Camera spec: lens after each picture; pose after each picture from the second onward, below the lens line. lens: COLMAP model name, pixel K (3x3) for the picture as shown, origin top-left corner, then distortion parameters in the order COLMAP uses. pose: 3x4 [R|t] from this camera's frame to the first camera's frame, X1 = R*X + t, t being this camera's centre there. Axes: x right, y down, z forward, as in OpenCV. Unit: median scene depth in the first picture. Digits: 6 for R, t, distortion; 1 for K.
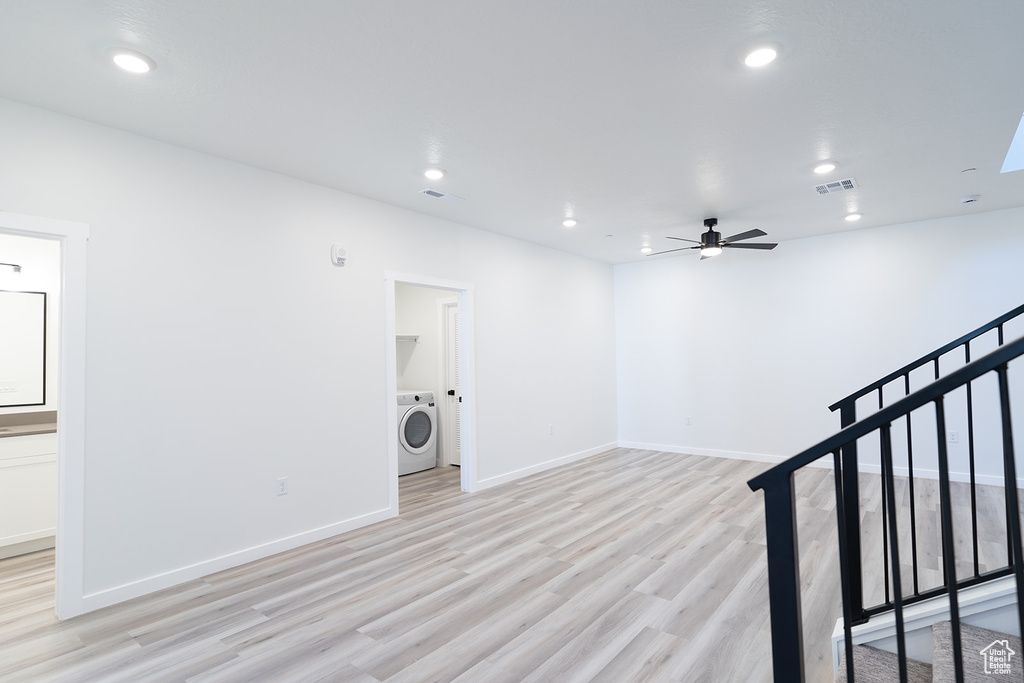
lens RADIAL K [[510.6, 0, 512.2], [0, 510.6, 338.8], [0, 0, 1]] dist [0.003517, -0.000851]
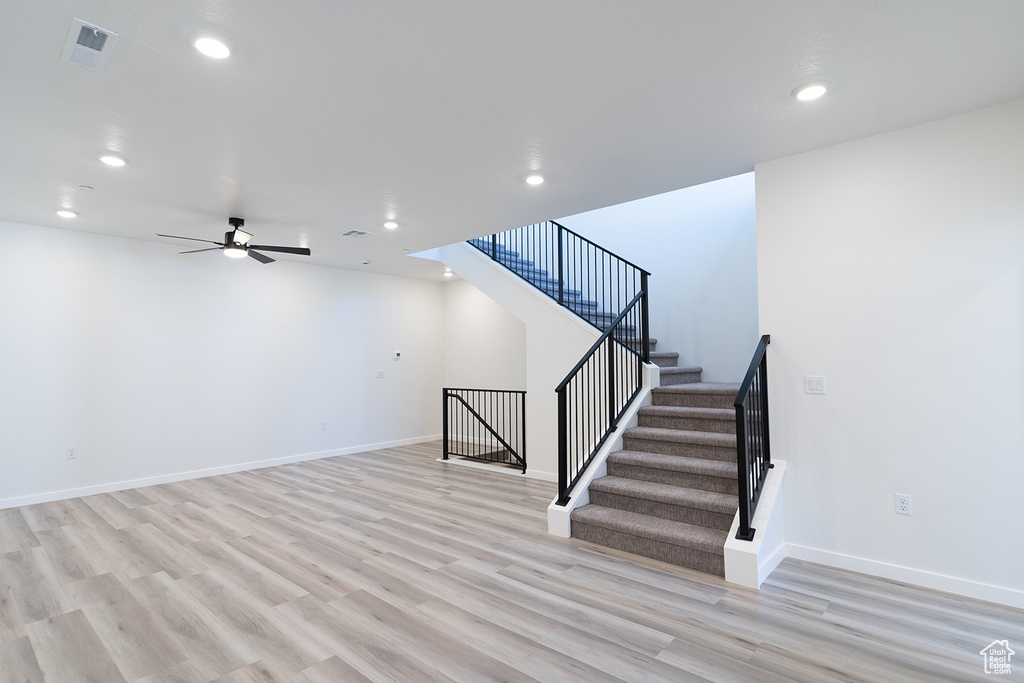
lens RADIAL K [[510.6, 0, 511.4], [0, 510.6, 341.3], [0, 0, 1]] dist [0.003517, -0.000851]
pose [[0.054592, 0.053611, 0.997068, -0.667049], [-0.030628, 0.998178, -0.051994, 0.030545], [-0.998039, -0.027700, 0.056134, 0.575931]]
